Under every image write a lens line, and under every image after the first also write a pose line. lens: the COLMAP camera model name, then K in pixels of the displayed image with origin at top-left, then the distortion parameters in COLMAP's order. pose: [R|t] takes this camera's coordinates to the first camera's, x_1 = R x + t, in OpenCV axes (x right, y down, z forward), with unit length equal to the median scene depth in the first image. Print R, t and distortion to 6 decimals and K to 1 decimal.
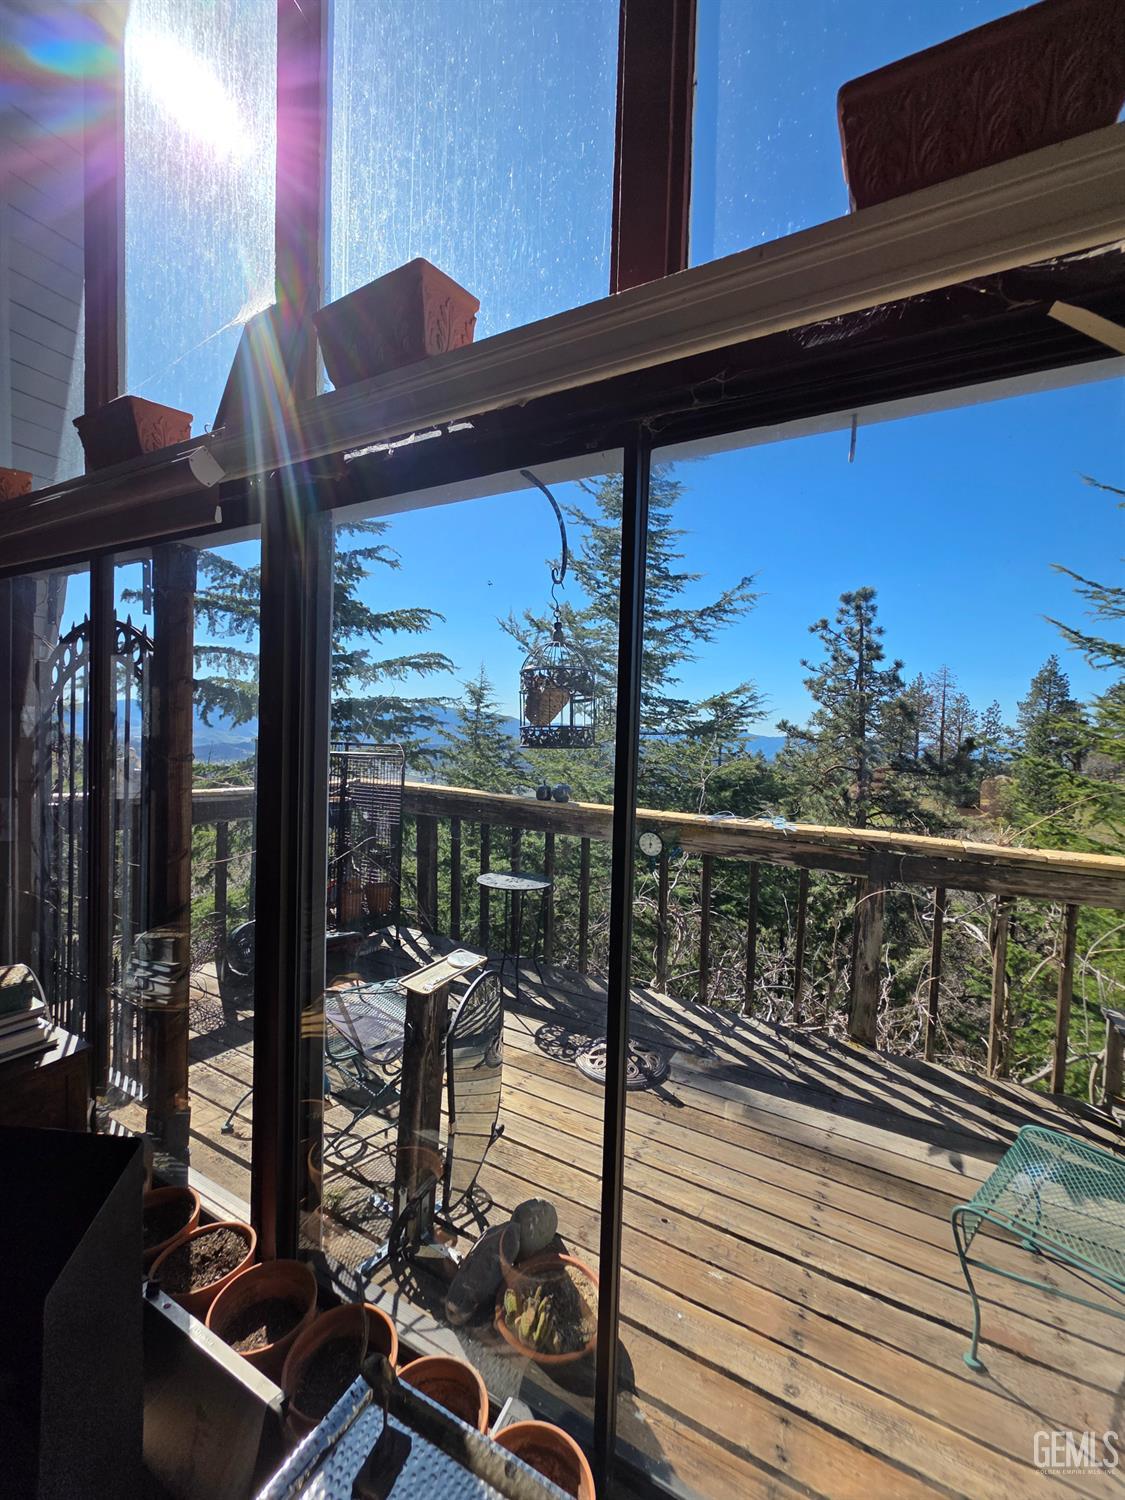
lens RADIAL K [[597.5, 0, 569.3], [0, 597.5, 745.1], [0, 0, 1]] dist [0.003603, 0.000714]
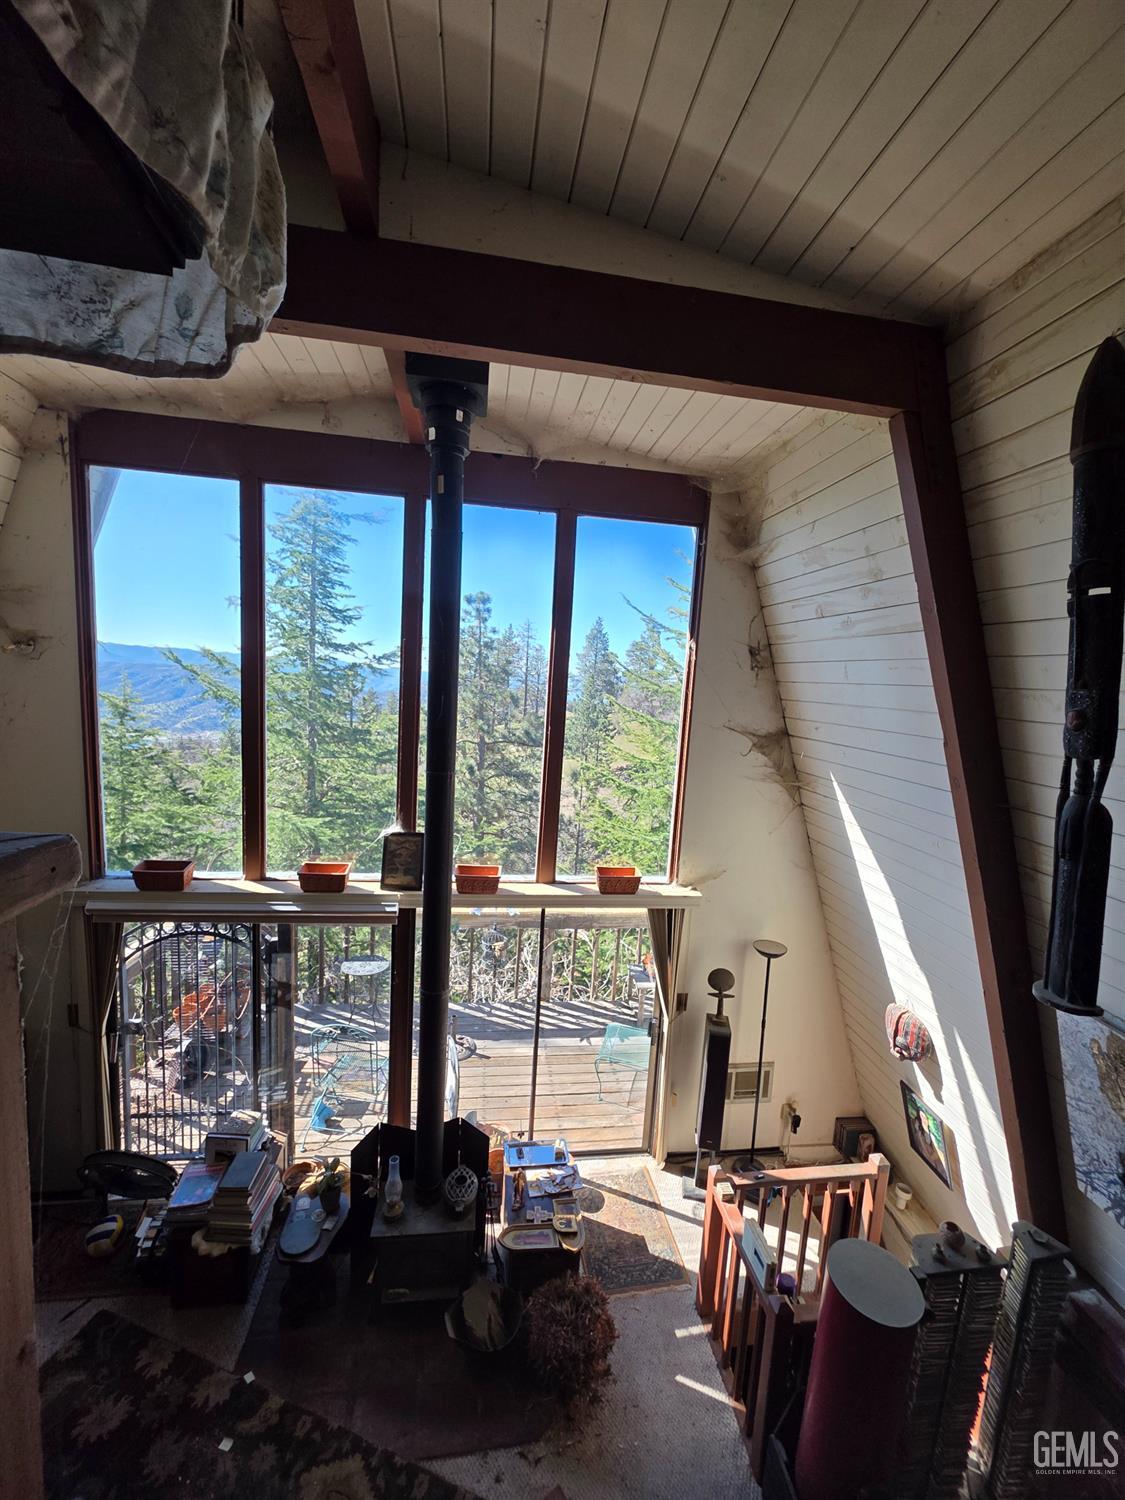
lens RADIAL K [[597.5, 0, 566.4], [0, 597.5, 753.0], [0, 0, 1]] dist [0.003603, 0.000714]
pose [[0.809108, -0.058108, 0.584781, -0.648090], [-0.013587, 0.992984, 0.117468, -0.631720], [-0.587503, -0.102990, 0.802641, -0.676316]]
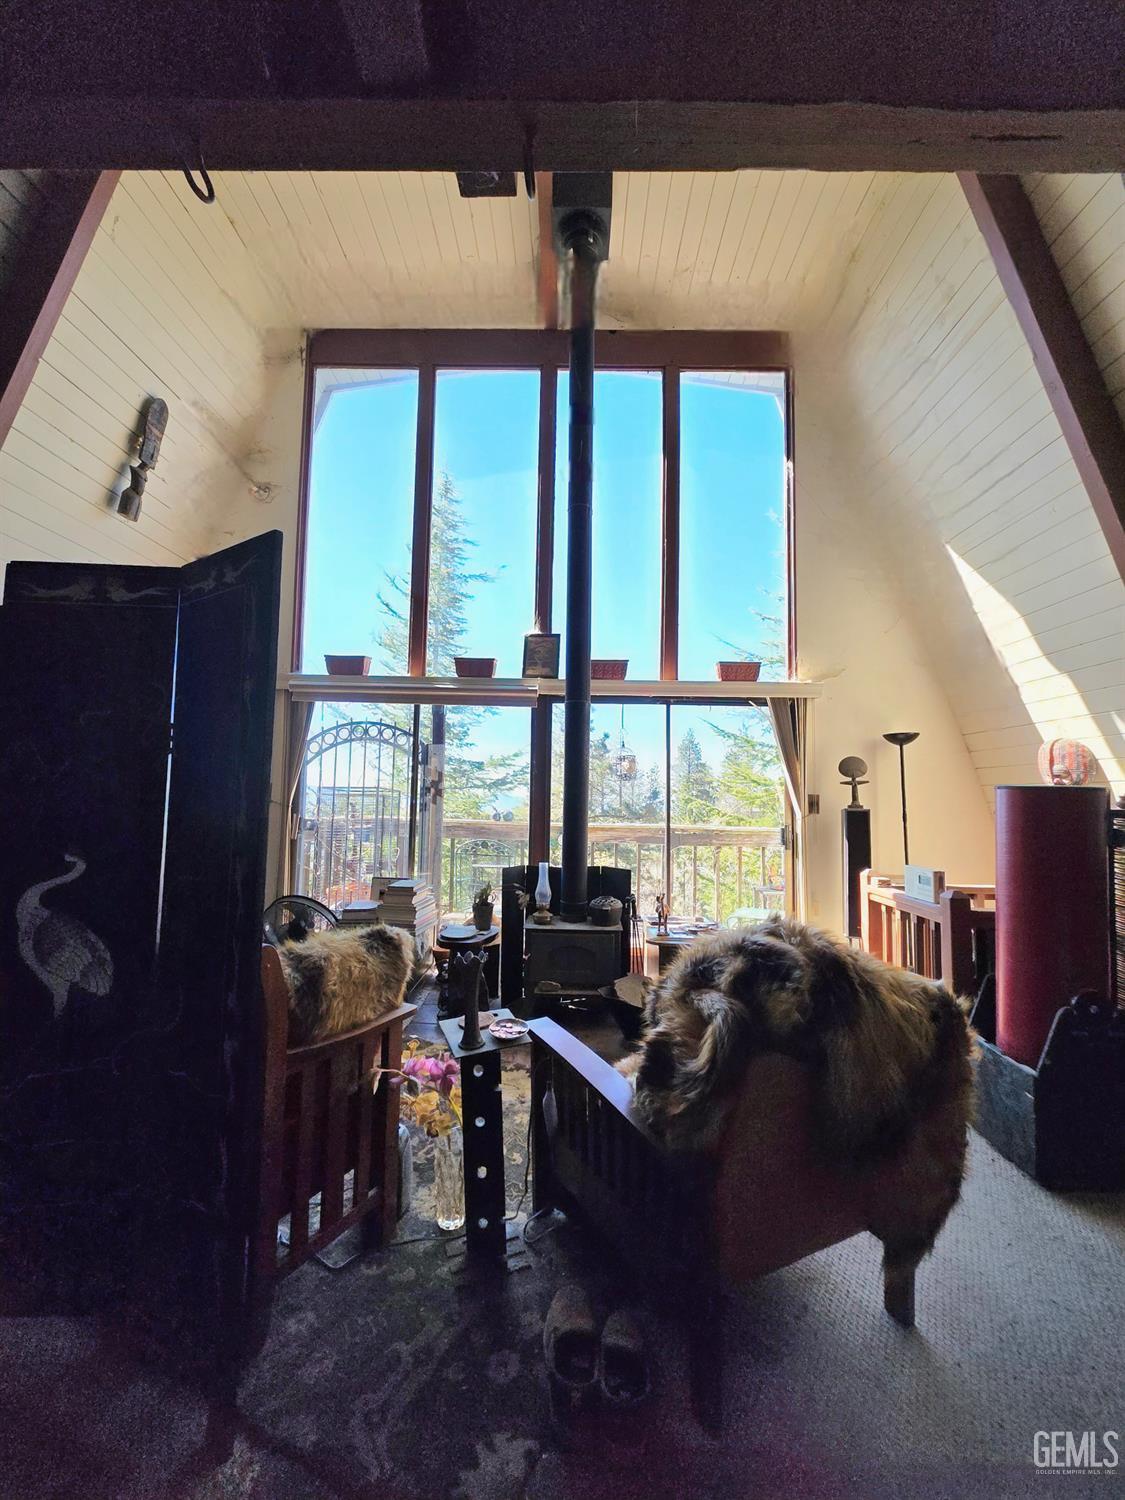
lens RADIAL K [[597.5, 0, 565.2], [0, 597.5, 749.1], [0, 0, 1]] dist [0.003603, 0.000714]
pose [[0.890567, 0.017670, 0.454508, -0.787584], [0.025534, 0.995727, -0.088743, 0.054848], [-0.454134, 0.090637, 0.886311, -0.750531]]
